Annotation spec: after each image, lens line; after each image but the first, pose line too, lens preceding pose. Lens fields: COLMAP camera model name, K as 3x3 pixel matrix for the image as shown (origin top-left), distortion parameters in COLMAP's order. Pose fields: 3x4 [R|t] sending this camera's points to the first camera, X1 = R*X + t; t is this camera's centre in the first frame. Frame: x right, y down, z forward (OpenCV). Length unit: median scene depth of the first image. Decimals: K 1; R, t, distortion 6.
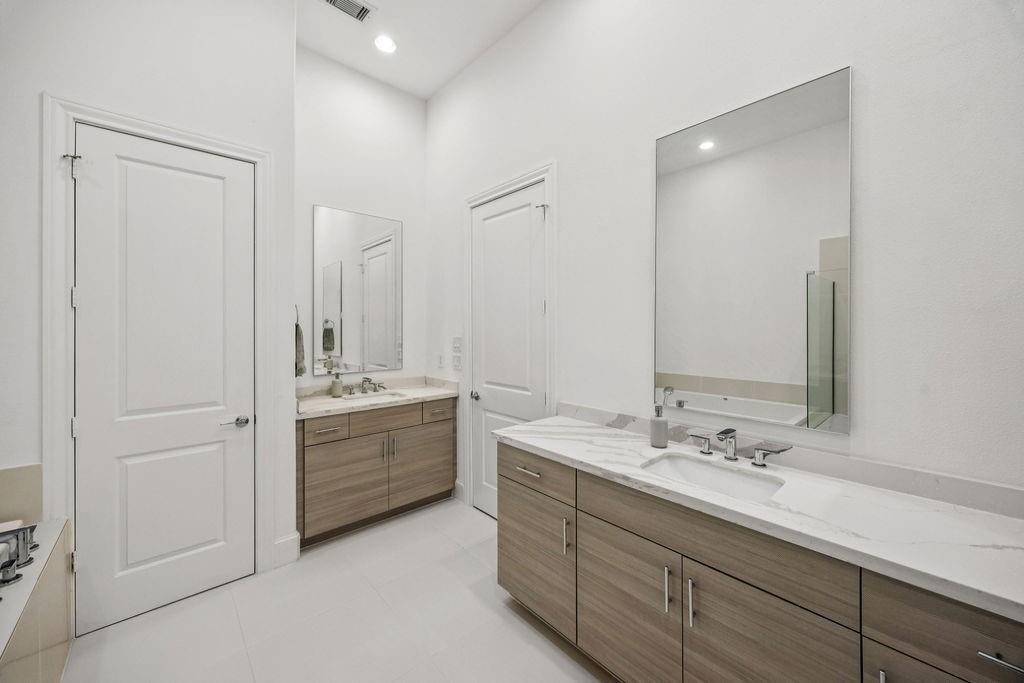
lens RADIAL K [[391.7, 0, 486.0], [0, 391.7, 325.8], [0, 0, 1]] dist [-0.002453, -0.000157]
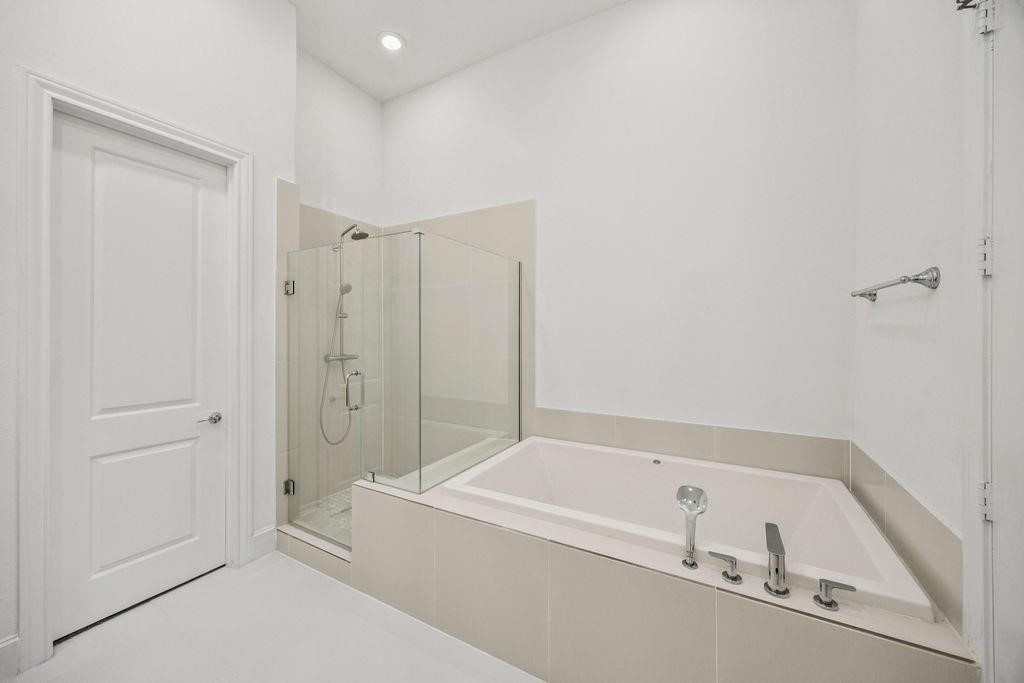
lens RADIAL K [[391.7, 0, 514.4], [0, 391.7, 337.7], [0, 0, 1]] dist [-0.002453, -0.000157]
pose [[0.940154, 0.013048, 0.340500, -0.267882], [-0.021287, 0.999564, 0.020472, 0.000460], [-0.340085, -0.026495, 0.940022, -0.226230]]
